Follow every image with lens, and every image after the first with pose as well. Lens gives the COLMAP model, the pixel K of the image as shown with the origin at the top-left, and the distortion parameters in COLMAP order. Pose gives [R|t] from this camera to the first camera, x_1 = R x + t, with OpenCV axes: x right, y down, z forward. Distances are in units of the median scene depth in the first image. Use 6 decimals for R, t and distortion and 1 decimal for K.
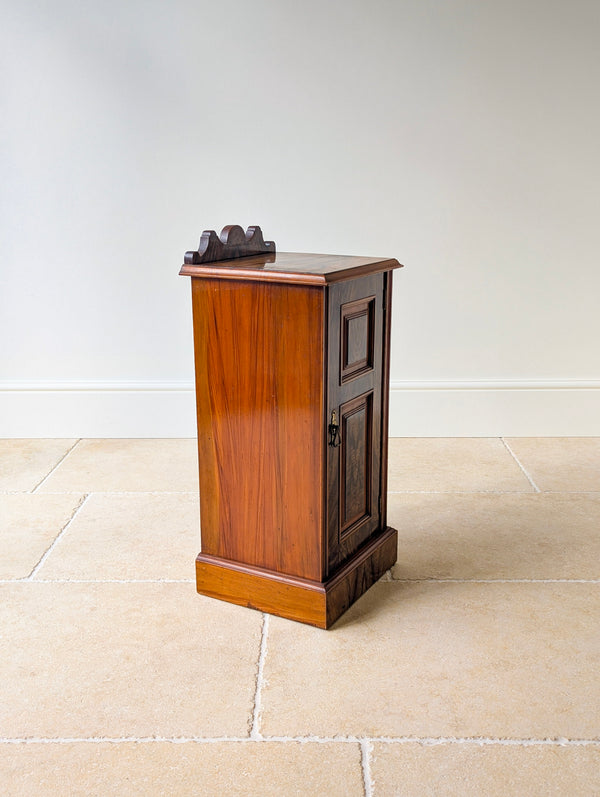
lens RADIAL K [[825.4, 0, 295.3], [0, 825.4, 401.9], [0, 0, 1]] dist [0.033363, 0.000000]
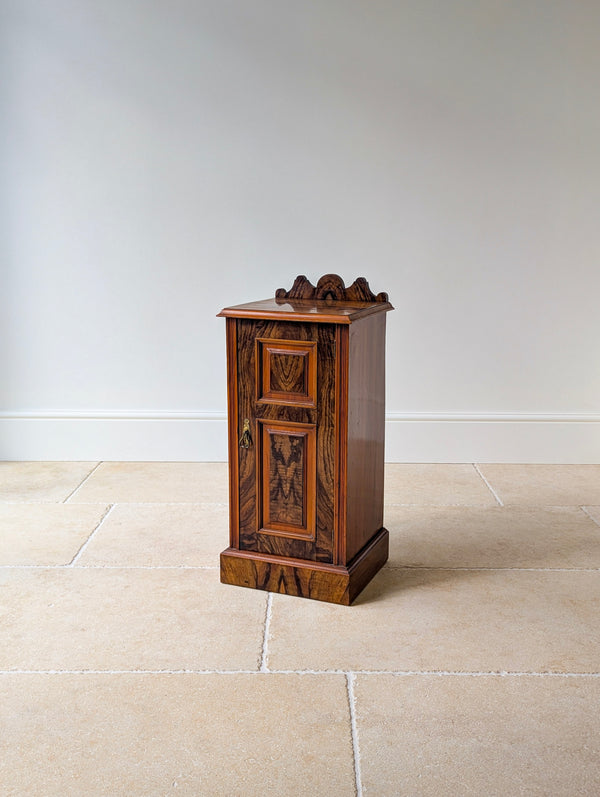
lens RADIAL K [[825.4, 0, 306.9], [0, 825.4, 400.4], [0, 0, 1]] dist [0.033363, 0.000000]
pose [[0.999663, 0.012098, 0.022965, -0.014540], [-0.010534, 0.997693, -0.067060, 0.066007], [-0.023724, 0.066796, 0.997485, -0.261361]]
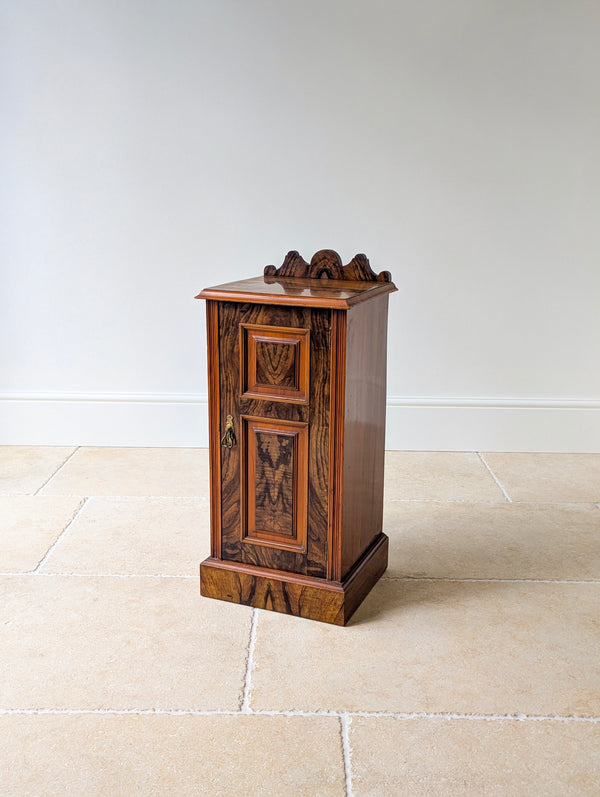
lens RADIAL K [[825.4, 0, 297.4], [0, 825.4, 392.5], [0, 0, 1]] dist [0.033363, 0.000000]
pose [[0.999662, 0.018546, 0.018236, -0.006470], [-0.017908, 0.999244, -0.034517, 0.014409], [-0.018863, 0.034179, 0.999238, -0.107291]]
